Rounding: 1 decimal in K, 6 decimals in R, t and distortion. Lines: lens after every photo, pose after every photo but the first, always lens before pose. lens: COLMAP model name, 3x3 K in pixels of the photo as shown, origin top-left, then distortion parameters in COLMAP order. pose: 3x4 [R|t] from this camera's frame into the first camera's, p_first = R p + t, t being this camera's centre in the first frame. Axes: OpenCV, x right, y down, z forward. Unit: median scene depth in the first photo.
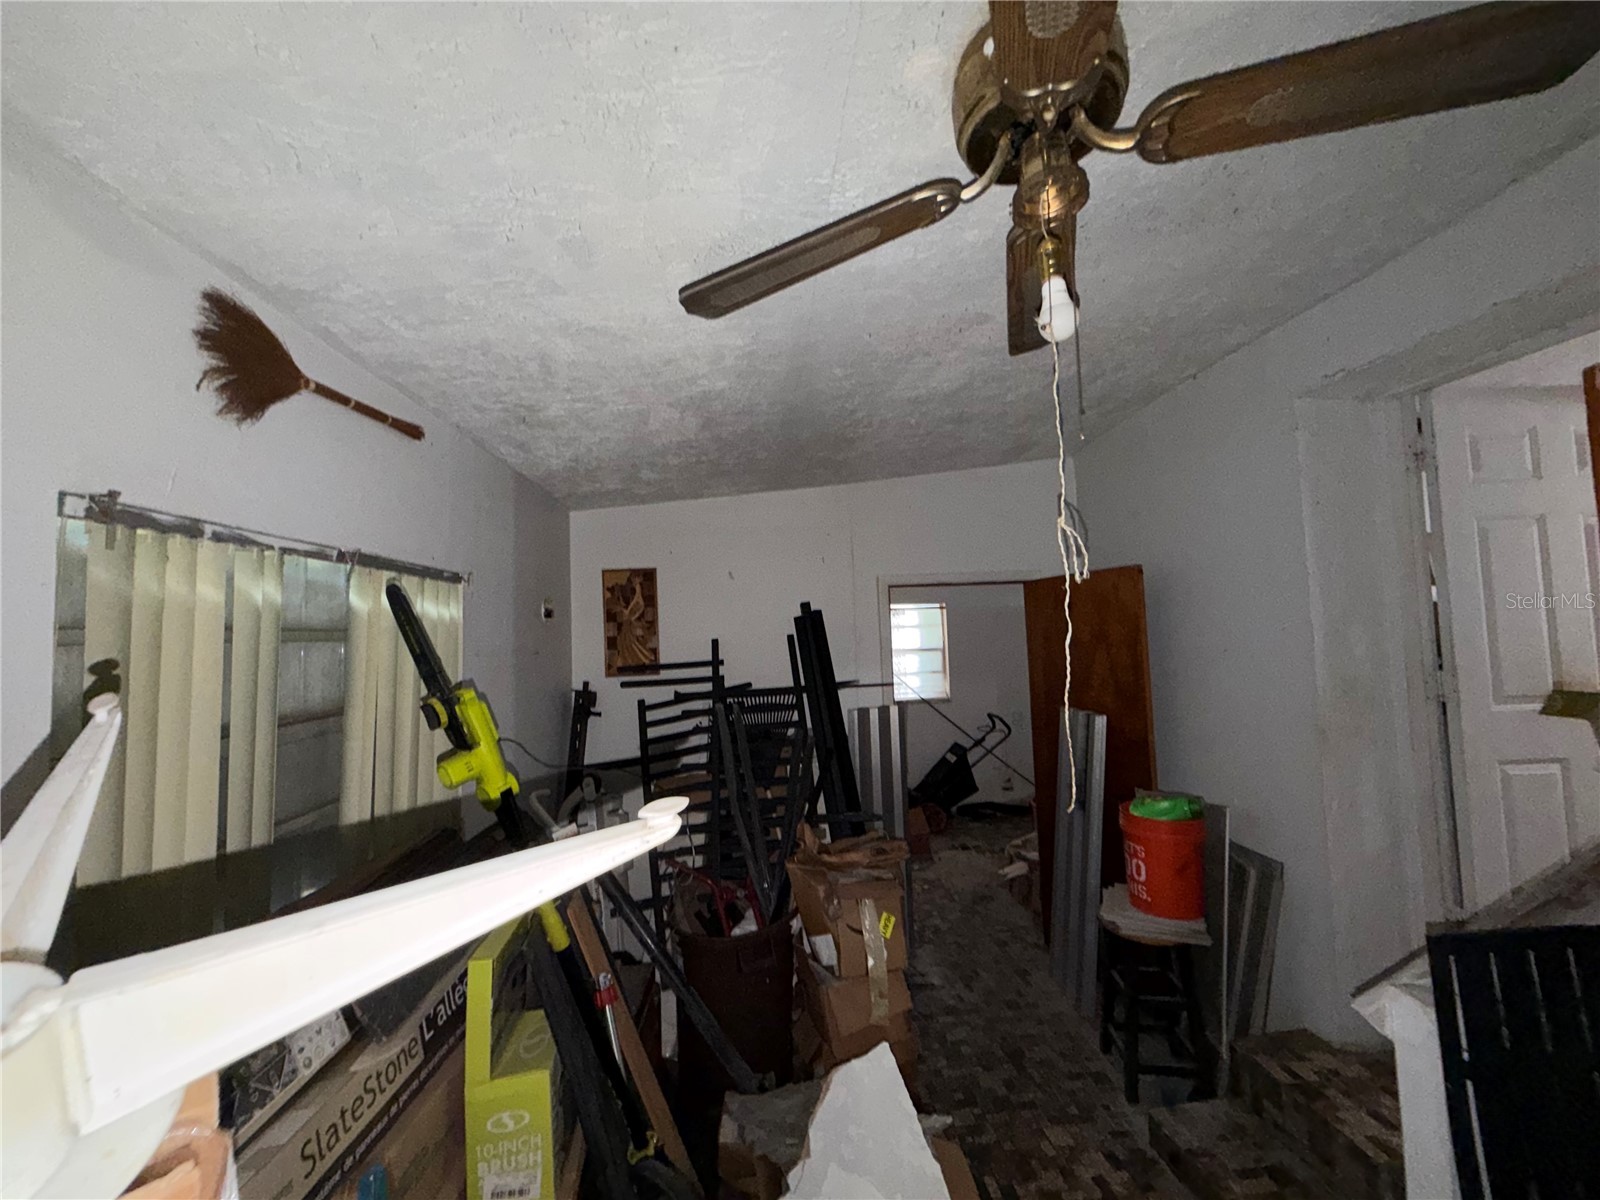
lens RADIAL K [[634.8, 0, 794.9], [0, 634.8, 597.4], [0, 0, 1]] dist [-0.002516, 0.000278]
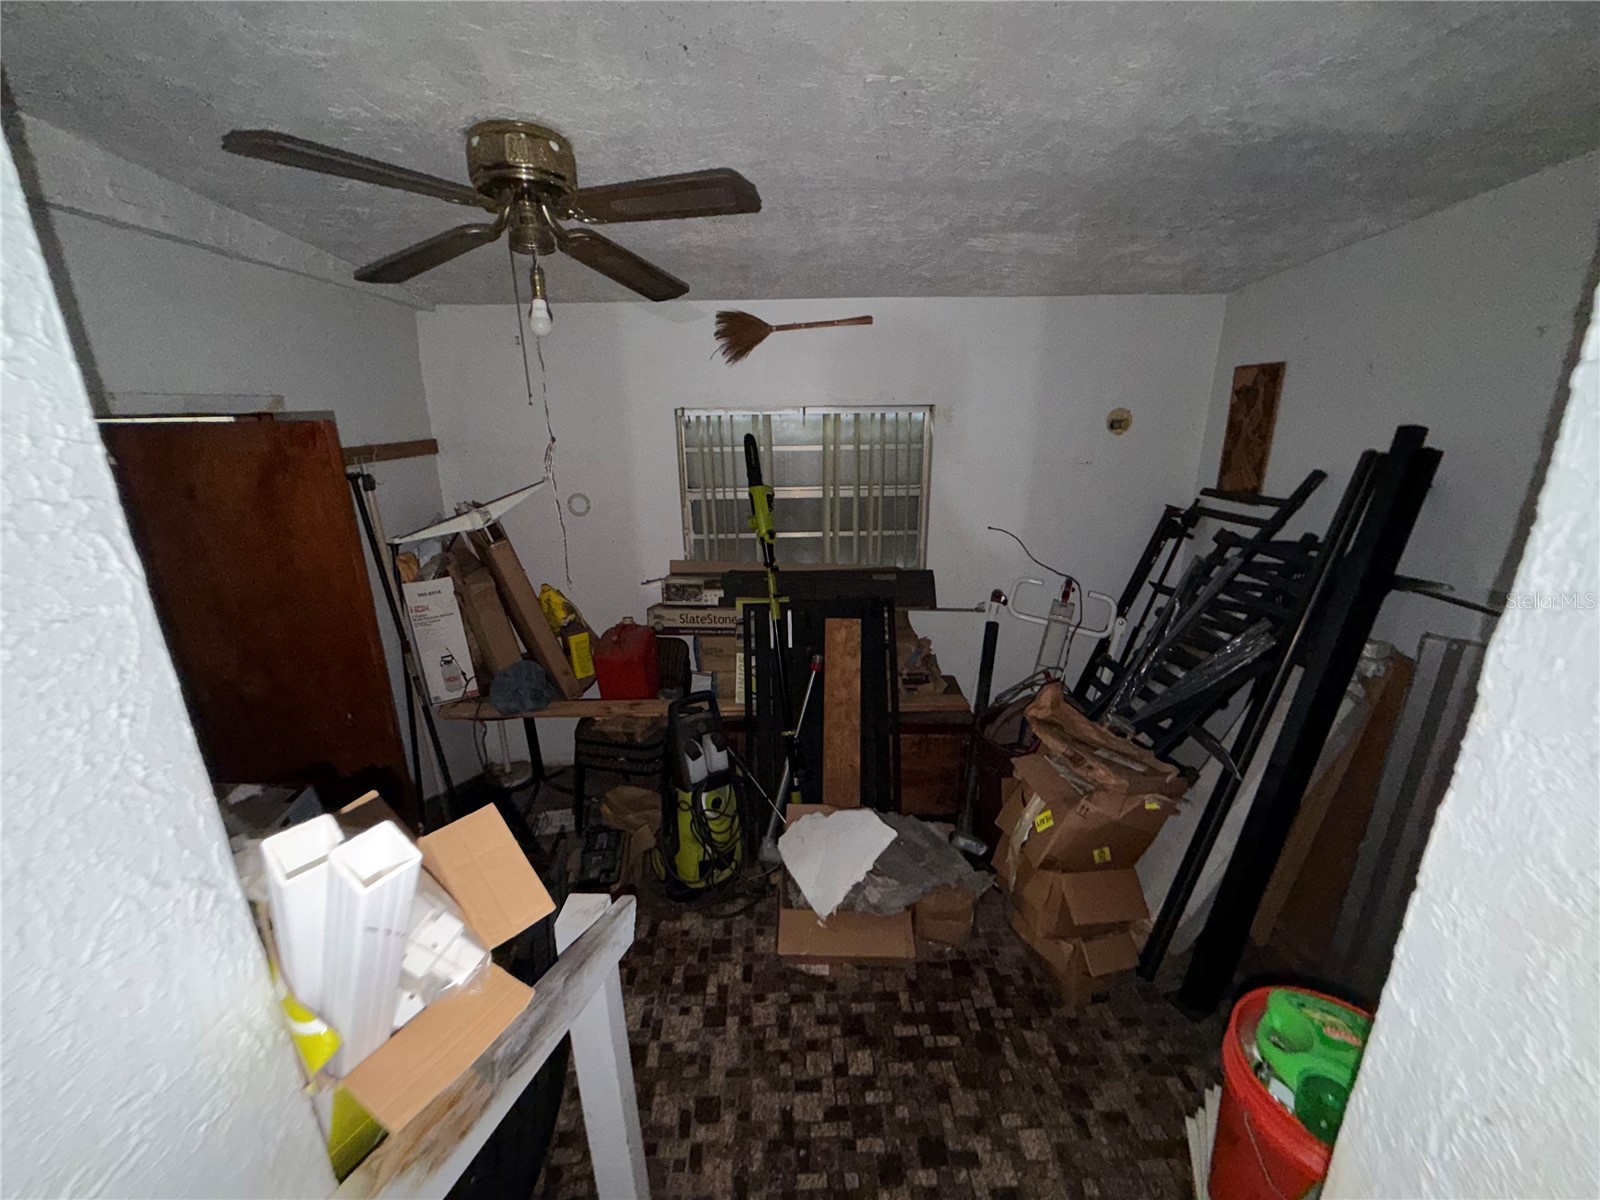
lens RADIAL K [[634.8, 0, 794.9], [0, 634.8, 597.4], [0, 0, 1]] dist [-0.002516, 0.000278]
pose [[-0.079851, 0.318179, -0.944662, 0.693862], [0.070045, 0.947136, 0.313092, -0.066387], [0.994343, -0.041168, -0.097917, 0.567981]]
